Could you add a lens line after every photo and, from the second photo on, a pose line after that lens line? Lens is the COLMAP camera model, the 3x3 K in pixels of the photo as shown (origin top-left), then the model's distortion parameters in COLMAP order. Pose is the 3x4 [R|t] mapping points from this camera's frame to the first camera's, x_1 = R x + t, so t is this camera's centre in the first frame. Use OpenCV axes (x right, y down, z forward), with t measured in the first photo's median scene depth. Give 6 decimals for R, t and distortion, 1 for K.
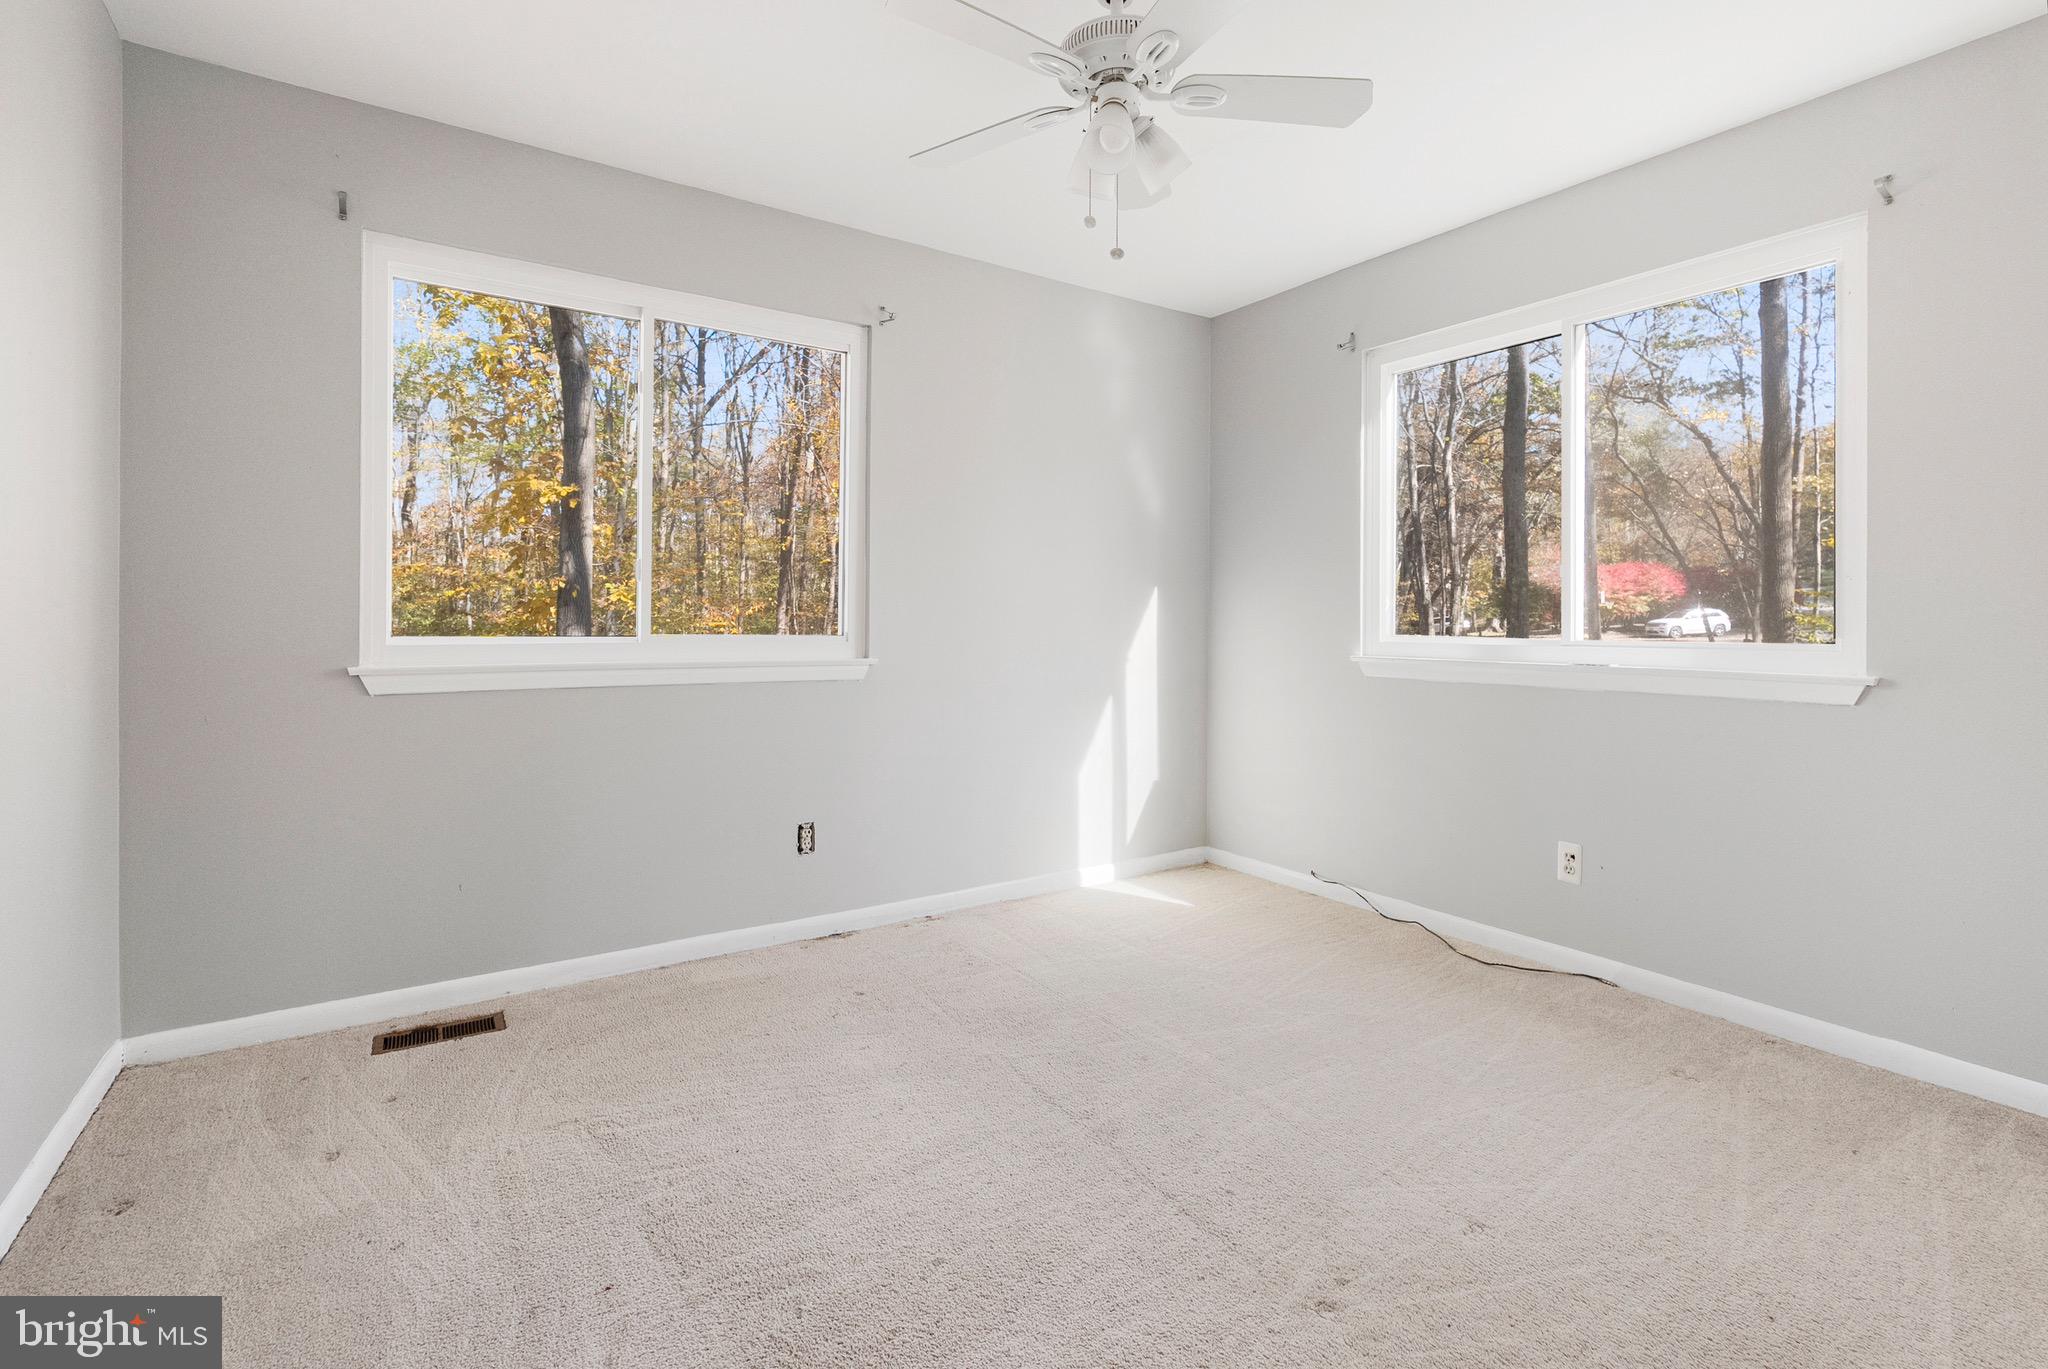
lens RADIAL K [[942.1, 0, 1020.9], [0, 942.1, 613.0], [0, 0, 1]] dist [0.000550, 0.000157]
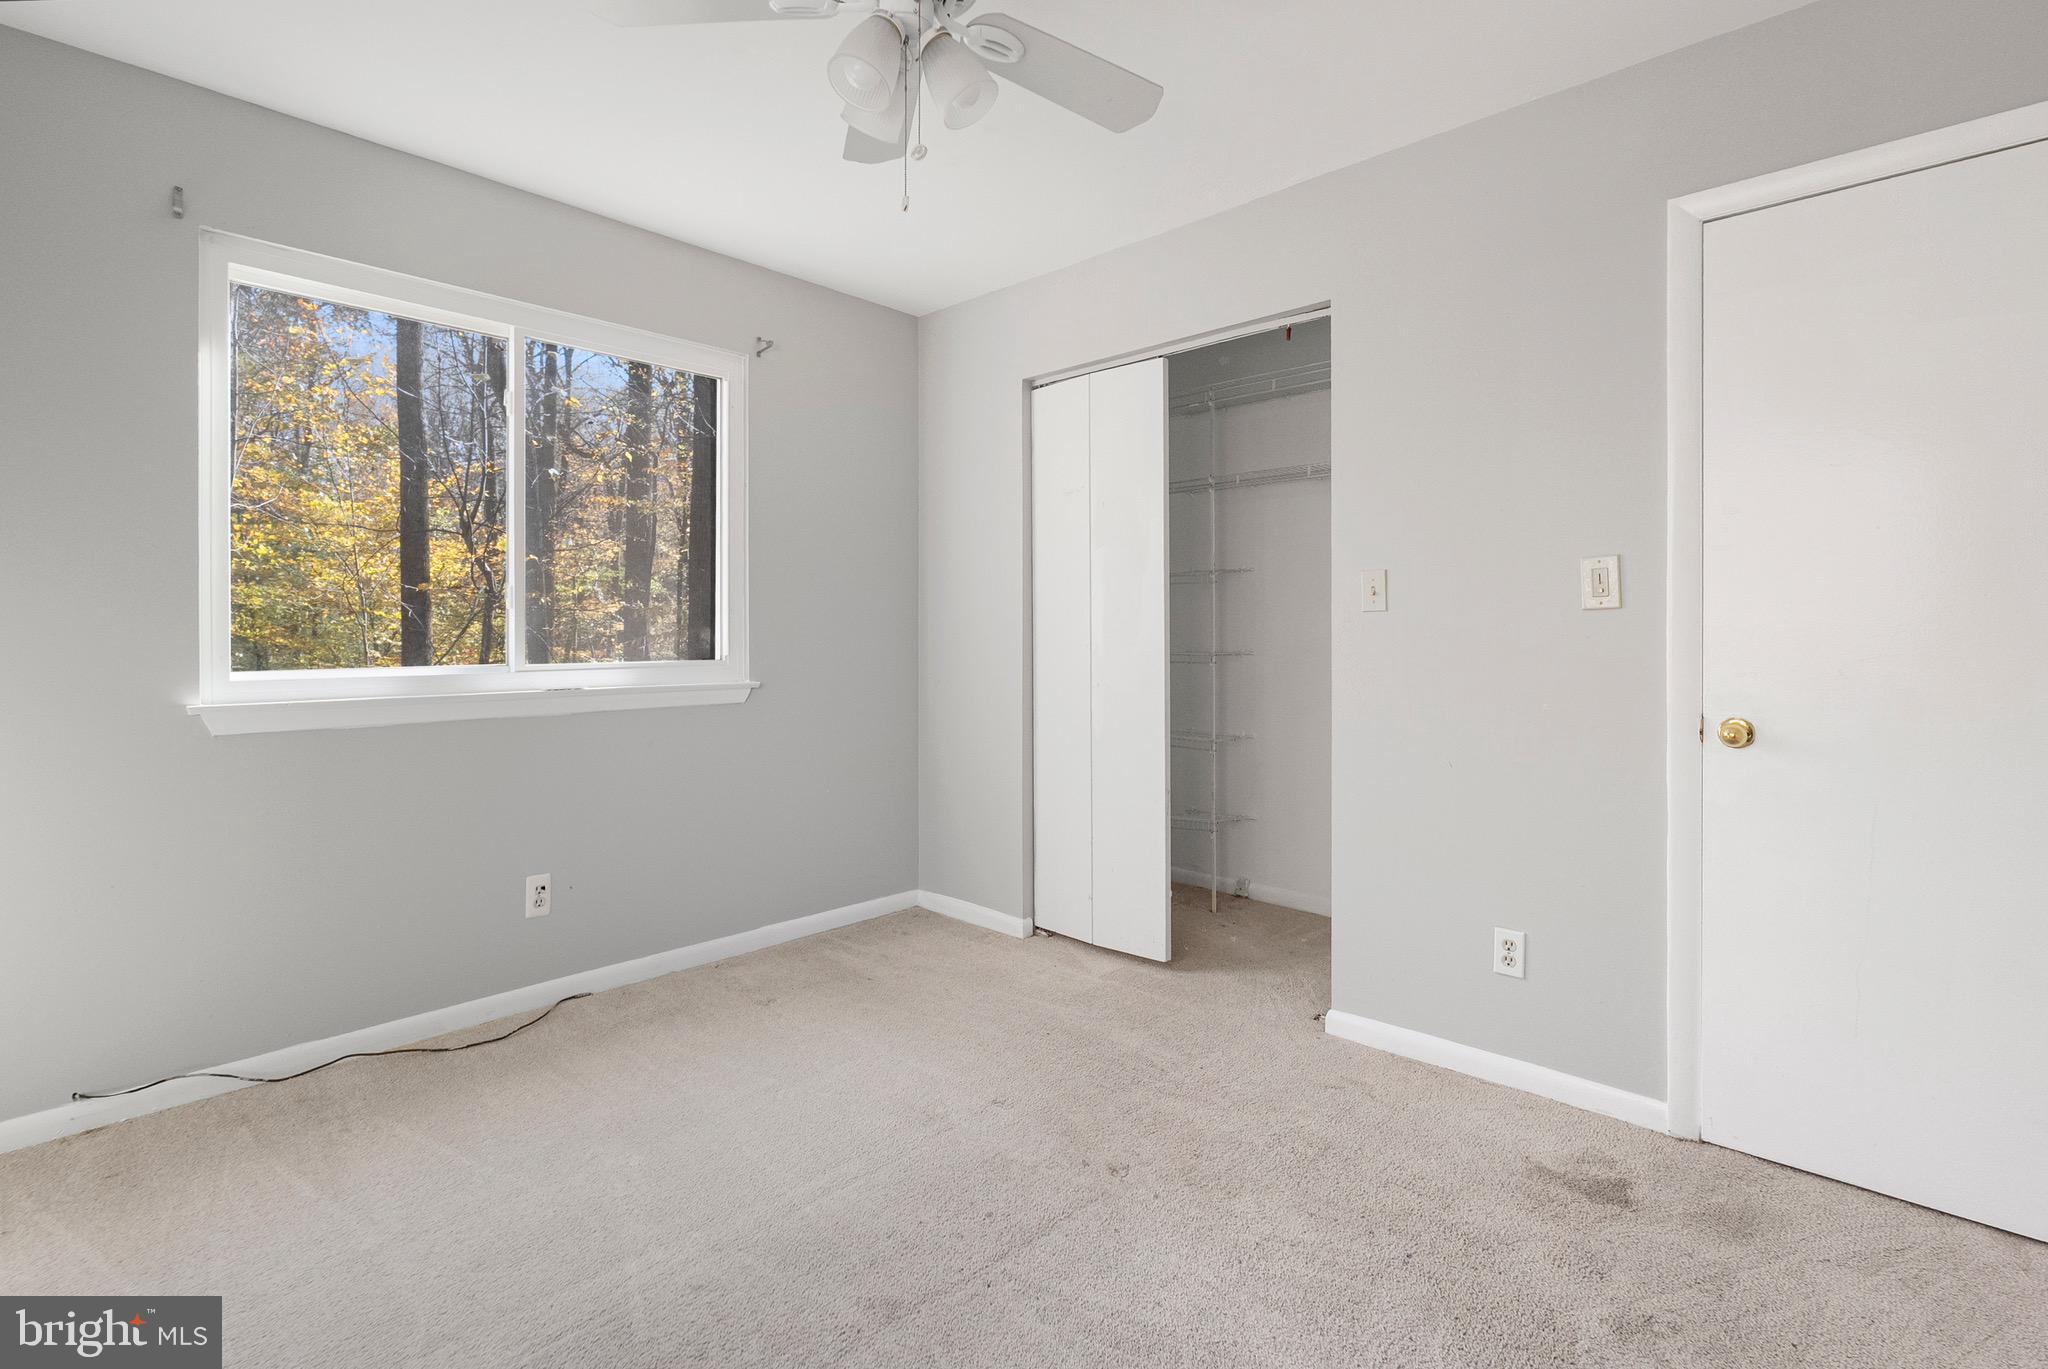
lens RADIAL K [[944.5, 0, 1021.2], [0, 944.5, 637.0], [0, 0, 1]] dist [-0.001512, -0.000171]
pose [[-0.219783, -0.004500, 0.975538, -0.493843], [-0.001082, 0.999990, 0.004369, -0.005638], [-0.975548, -0.000095, -0.219786, 0.763019]]
